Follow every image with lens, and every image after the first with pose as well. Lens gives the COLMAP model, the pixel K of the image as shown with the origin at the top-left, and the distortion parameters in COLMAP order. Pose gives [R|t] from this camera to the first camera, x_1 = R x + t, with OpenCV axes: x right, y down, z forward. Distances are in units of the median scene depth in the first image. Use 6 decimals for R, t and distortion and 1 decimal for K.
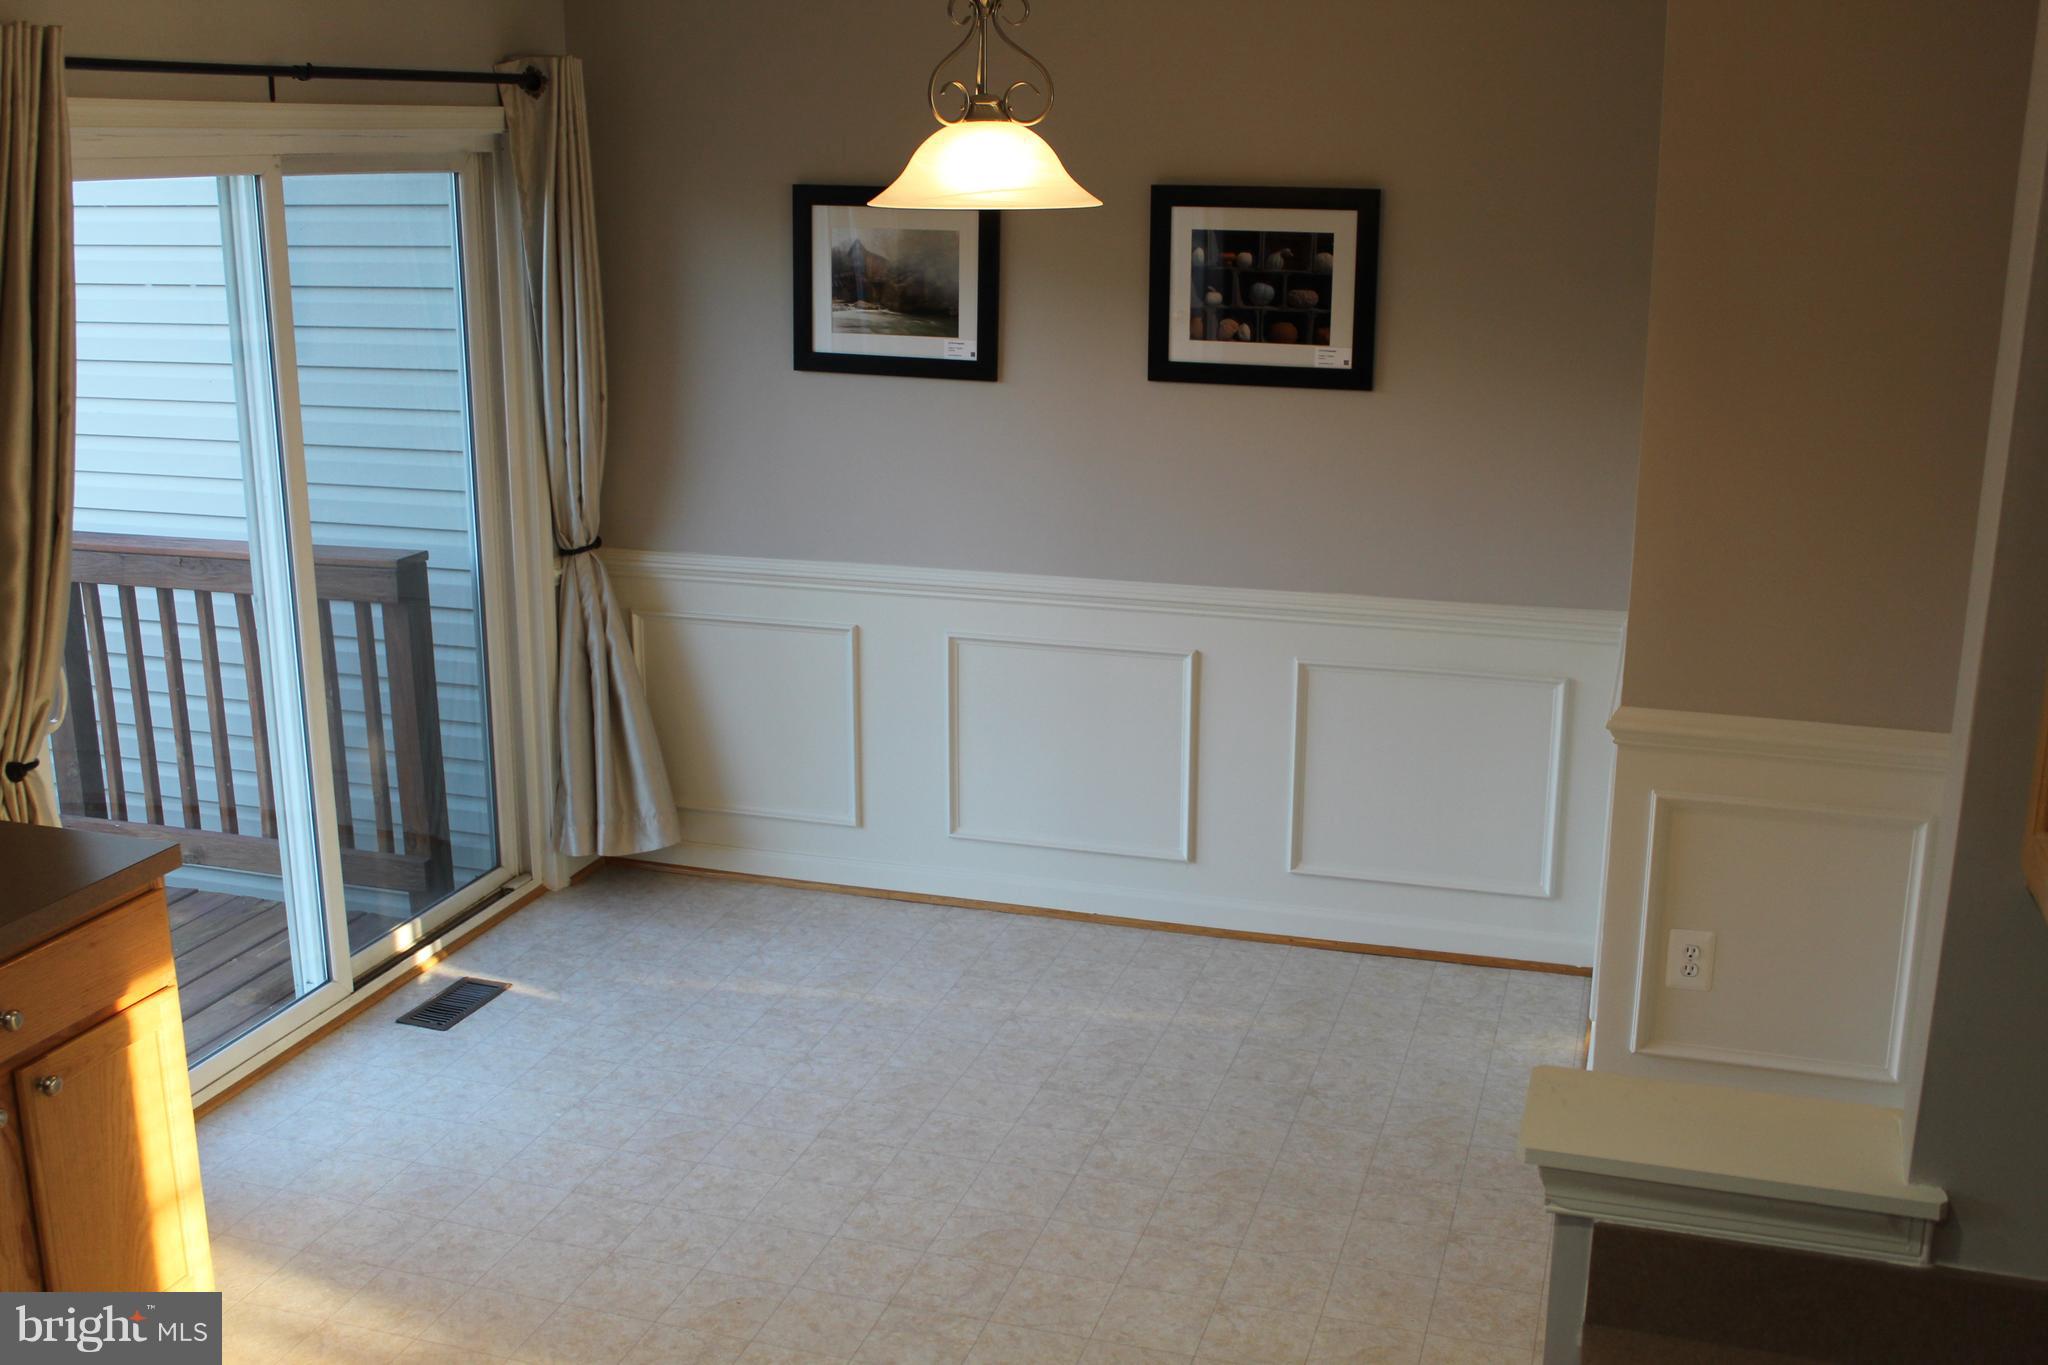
lens RADIAL K [[2063.6, 0, 1024.0], [0, 2063.6, 682.5], [0, 0, 1]] dist [-0.137547, 0.184356]
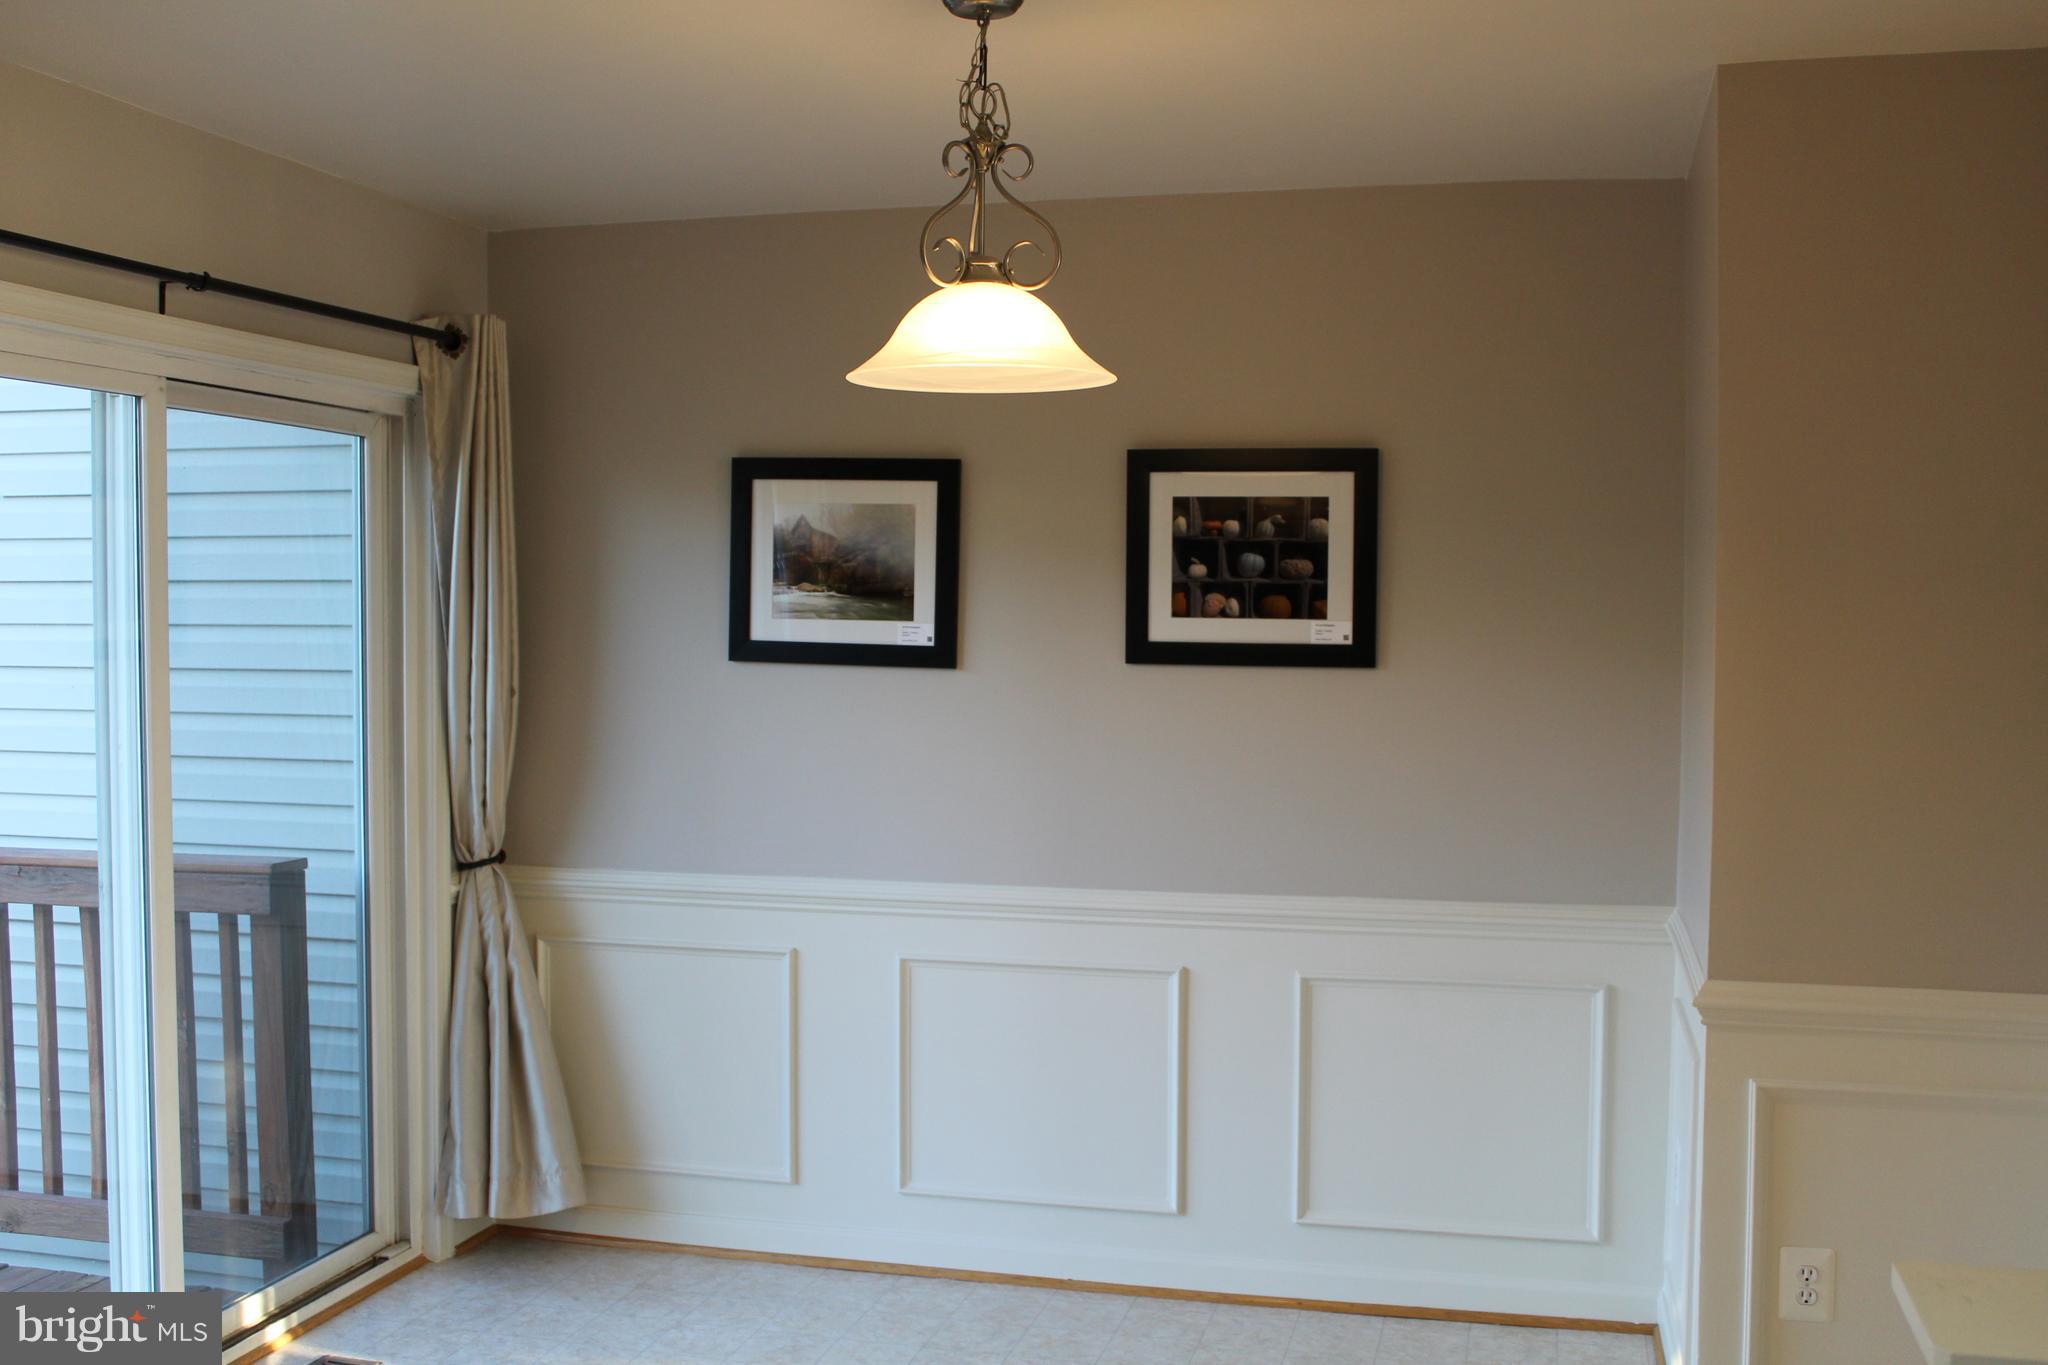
lens RADIAL K [[2063.6, 0, 1024.0], [0, 2063.6, 682.5], [0, 0, 1]] dist [-0.137547, 0.184356]
pose [[0.998516, 0.000294, 0.054450, -0.032674], [0.011461, 0.976448, -0.215449, 0.054520], [-0.053231, 0.215753, 0.974996, 0.117755]]
